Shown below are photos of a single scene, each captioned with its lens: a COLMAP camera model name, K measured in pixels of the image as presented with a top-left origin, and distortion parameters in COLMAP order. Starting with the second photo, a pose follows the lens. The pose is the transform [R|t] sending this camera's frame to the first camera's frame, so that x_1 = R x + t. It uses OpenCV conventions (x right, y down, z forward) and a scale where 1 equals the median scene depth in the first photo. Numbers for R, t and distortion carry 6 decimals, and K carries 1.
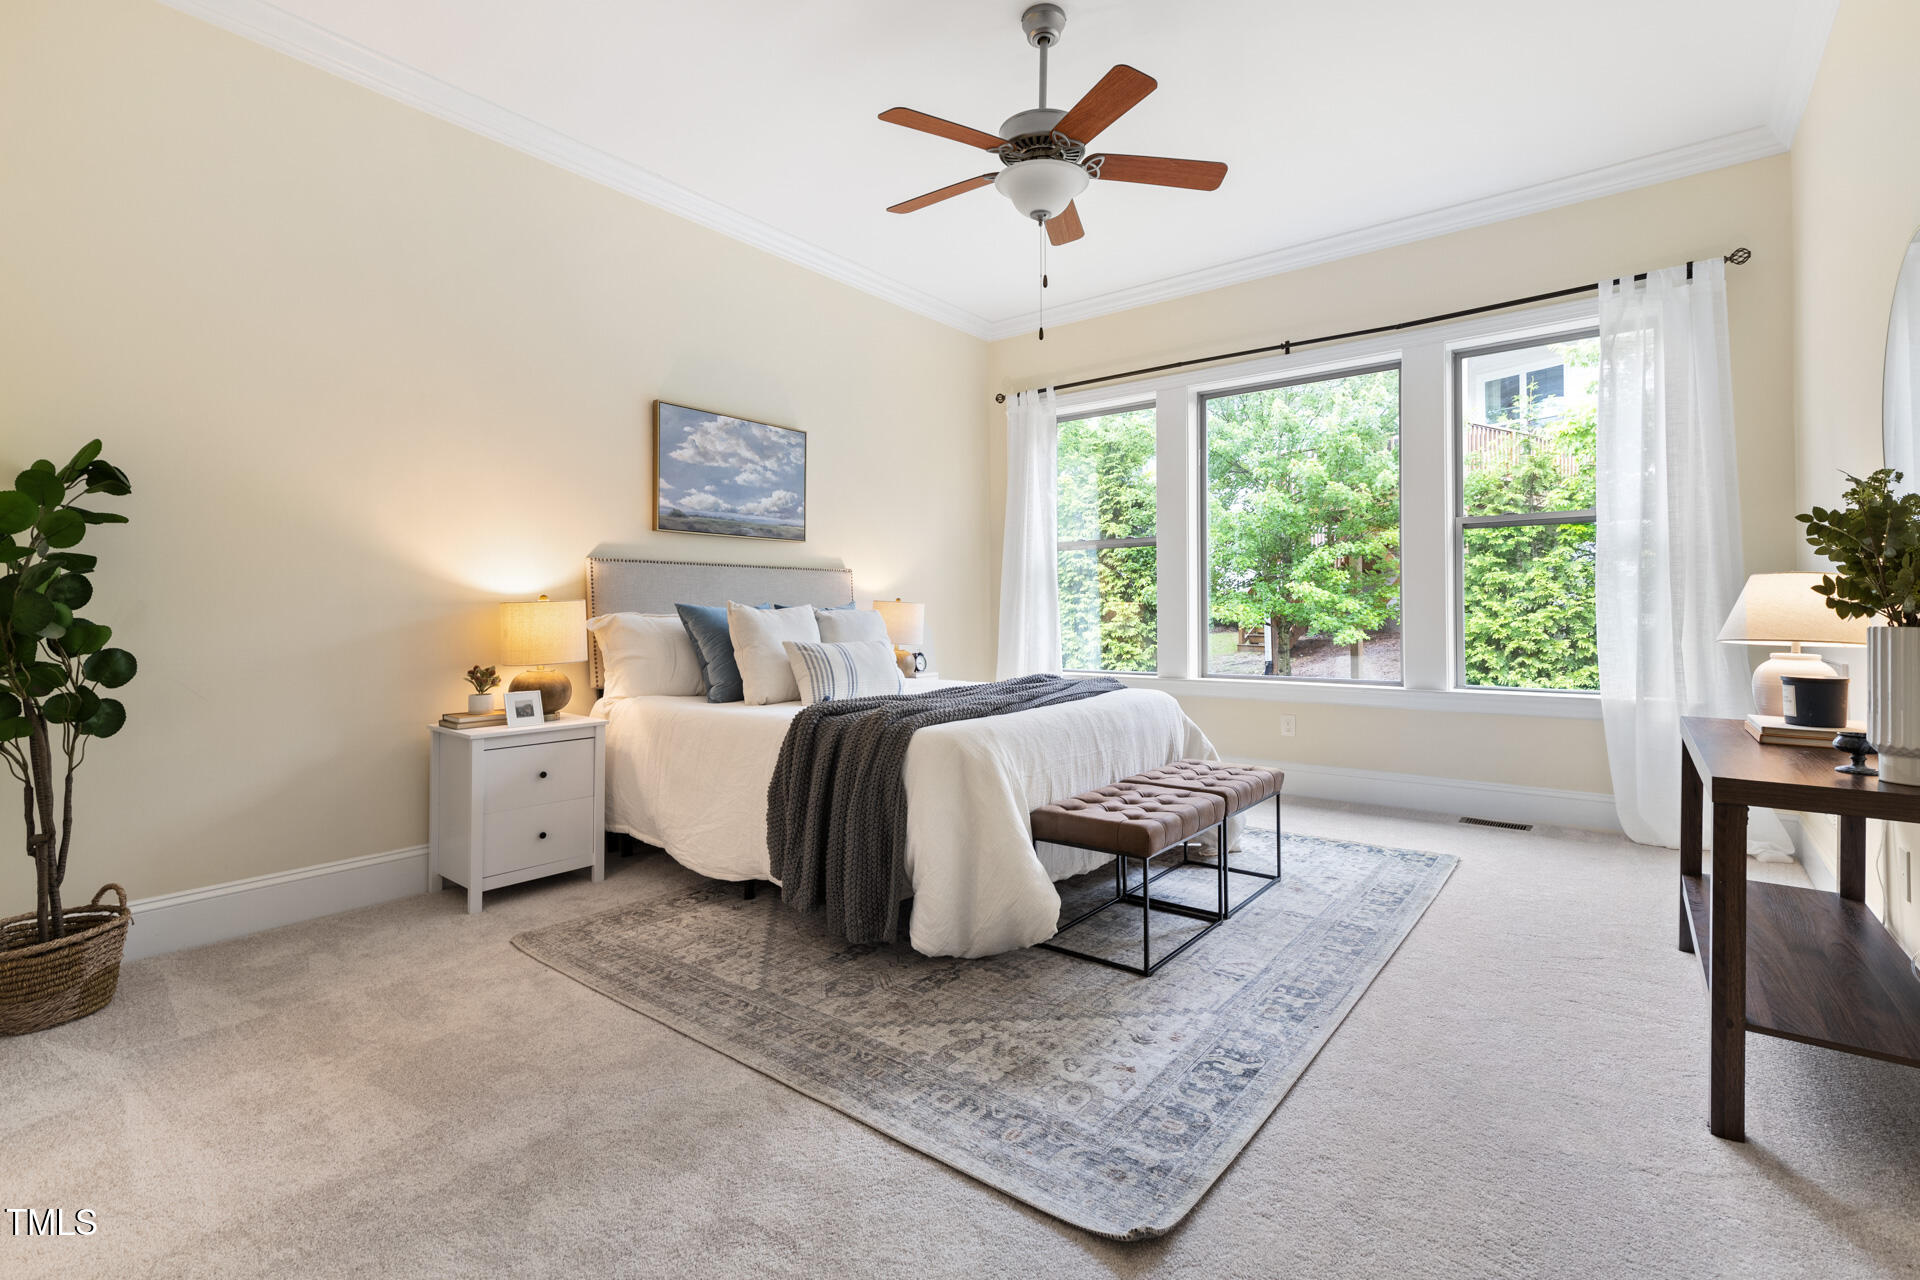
lens RADIAL K [[862.9, 0, 963.8], [0, 862.9, 621.5], [0, 0, 1]] dist [0.010026, -0.000292]
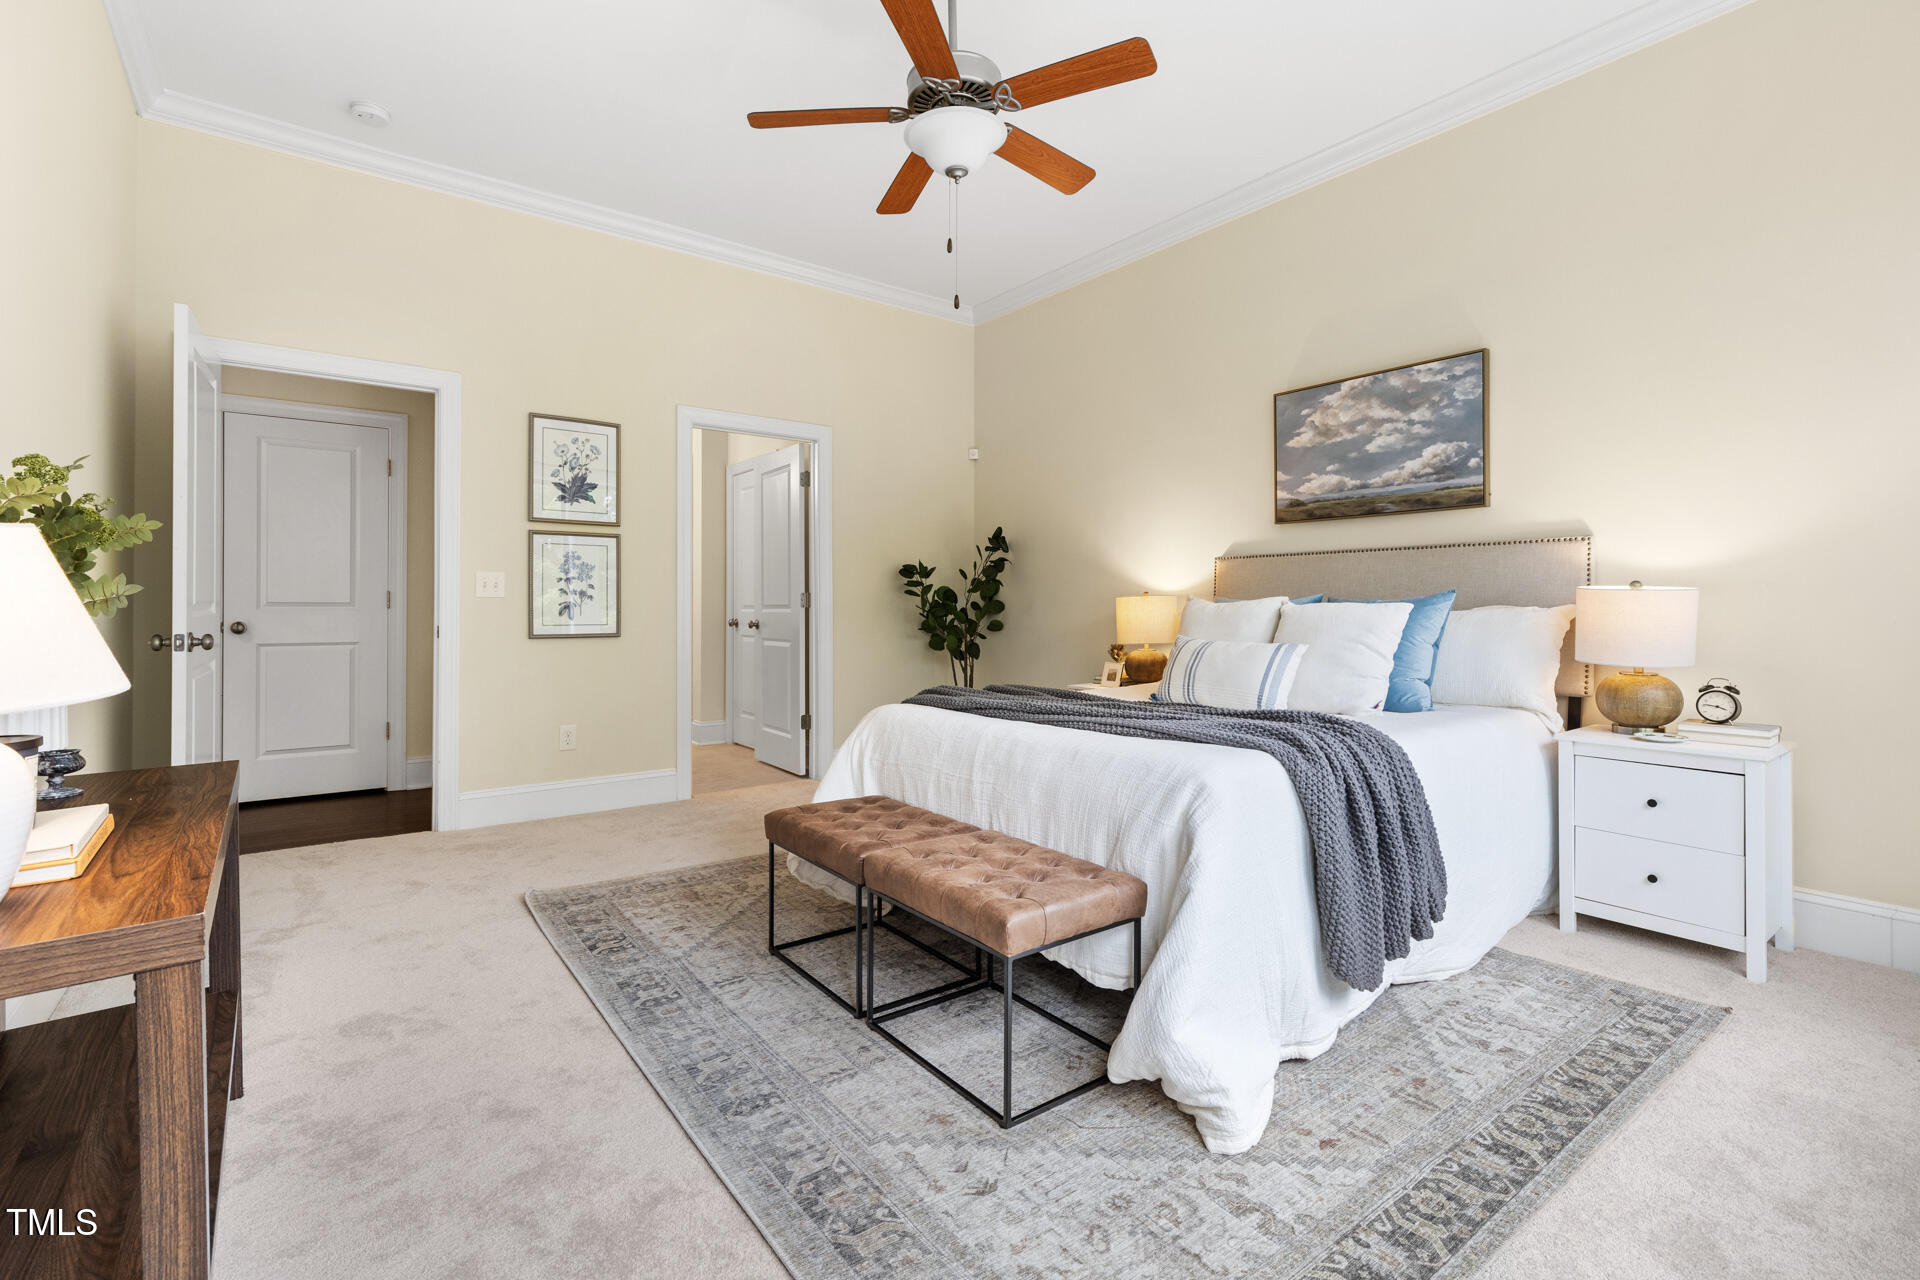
lens RADIAL K [[897.5, 0, 996.3], [0, 897.5, 616.1], [0, 0, 1]] dist [0.001154, -0.000112]
pose [[-0.243154, 0.009205, -0.969944, 0.649307], [-0.012919, 0.999836, 0.012728, -0.006629], [0.969902, 0.015626, -0.242995, 0.827051]]
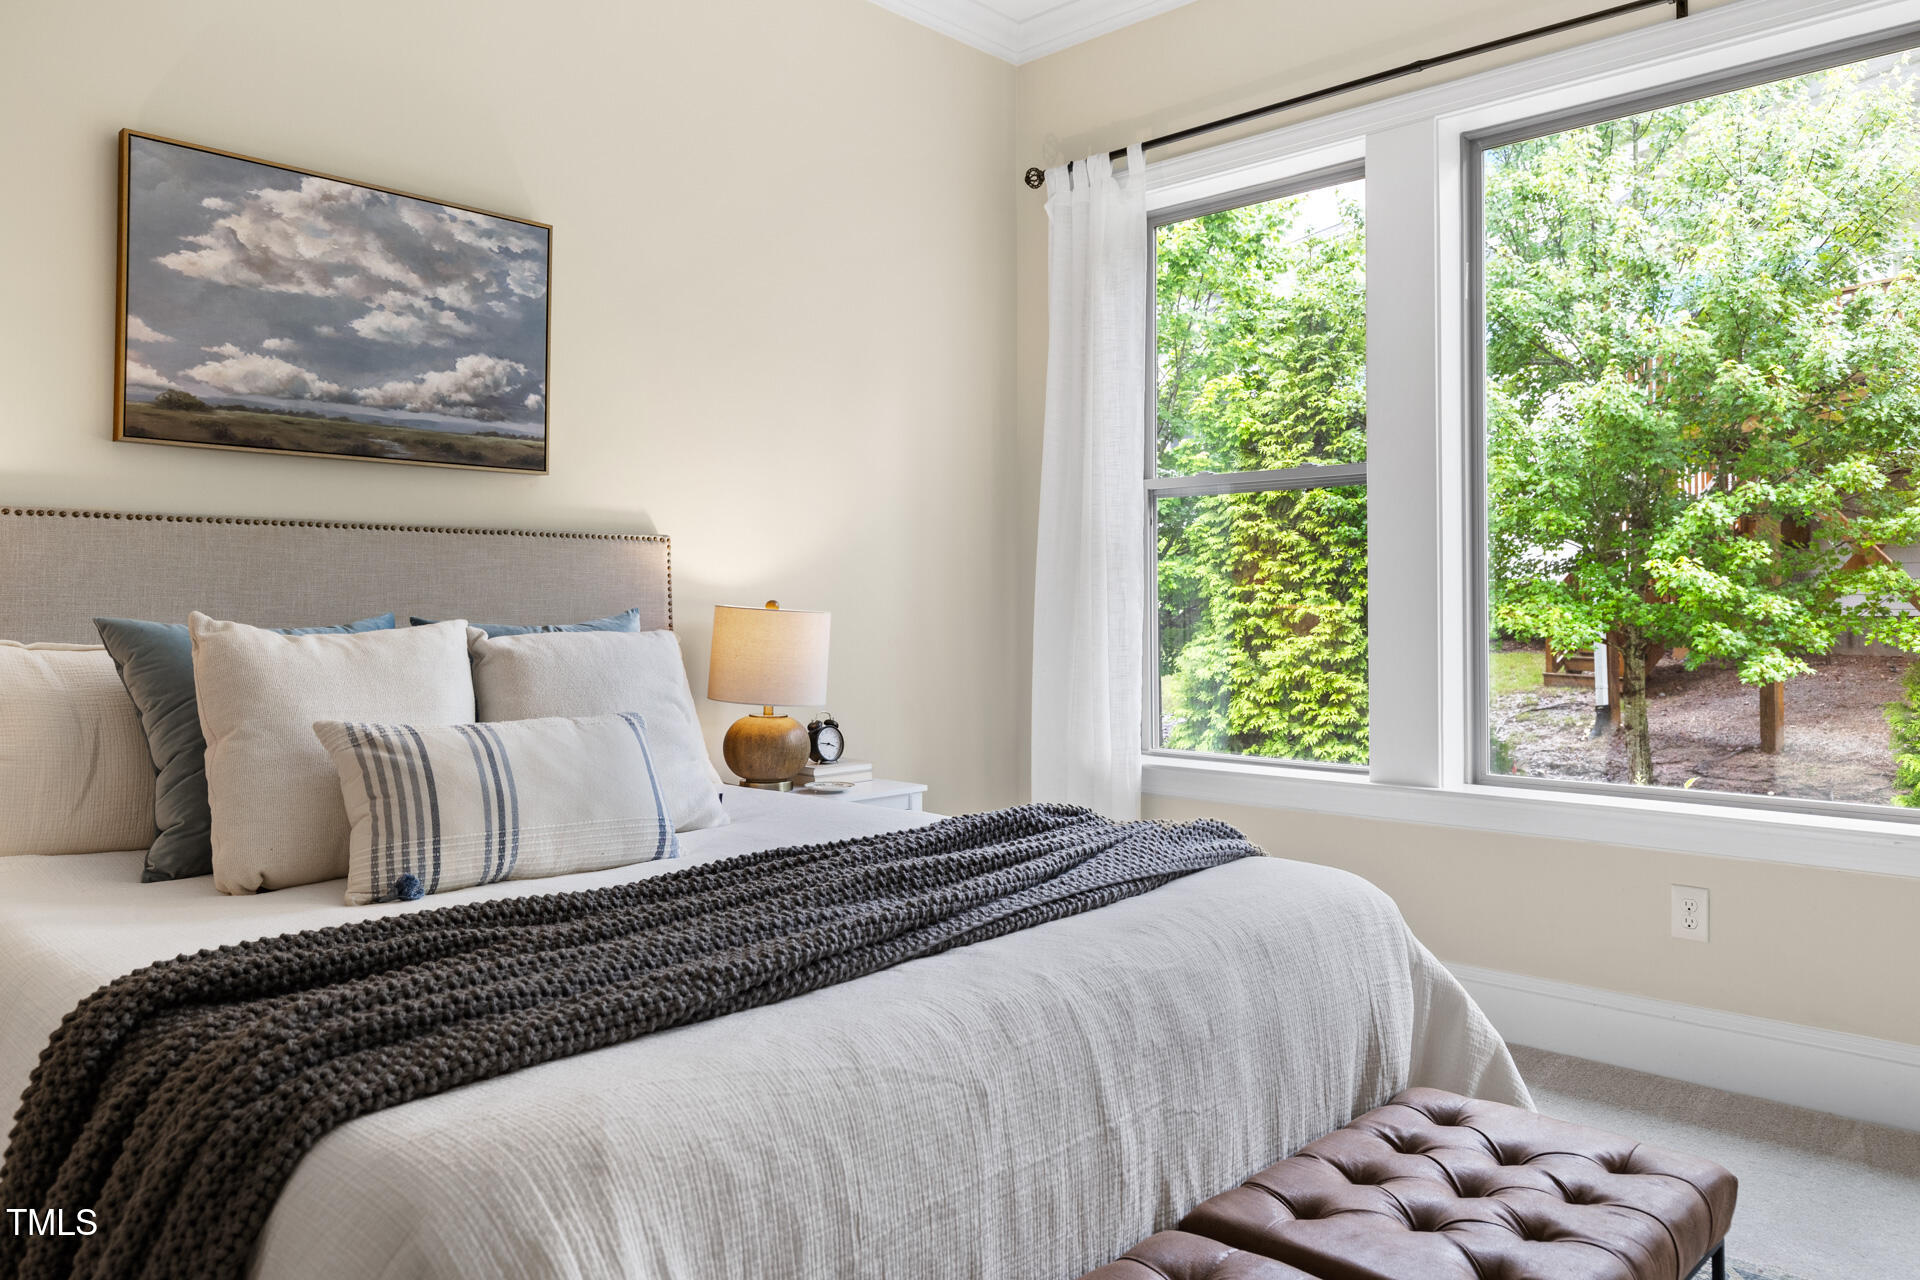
lens RADIAL K [[1360.1, 0, 960.8], [0, 1360.1, 590.3], [0, 0, 1]] dist [-0.003486, -0.000315]
pose [[0.995382, 0.001746, -0.095979, 0.098679], [-0.004191, 0.999672, -0.025283, -0.016044], [0.095903, 0.025569, 0.995062, 0.341730]]
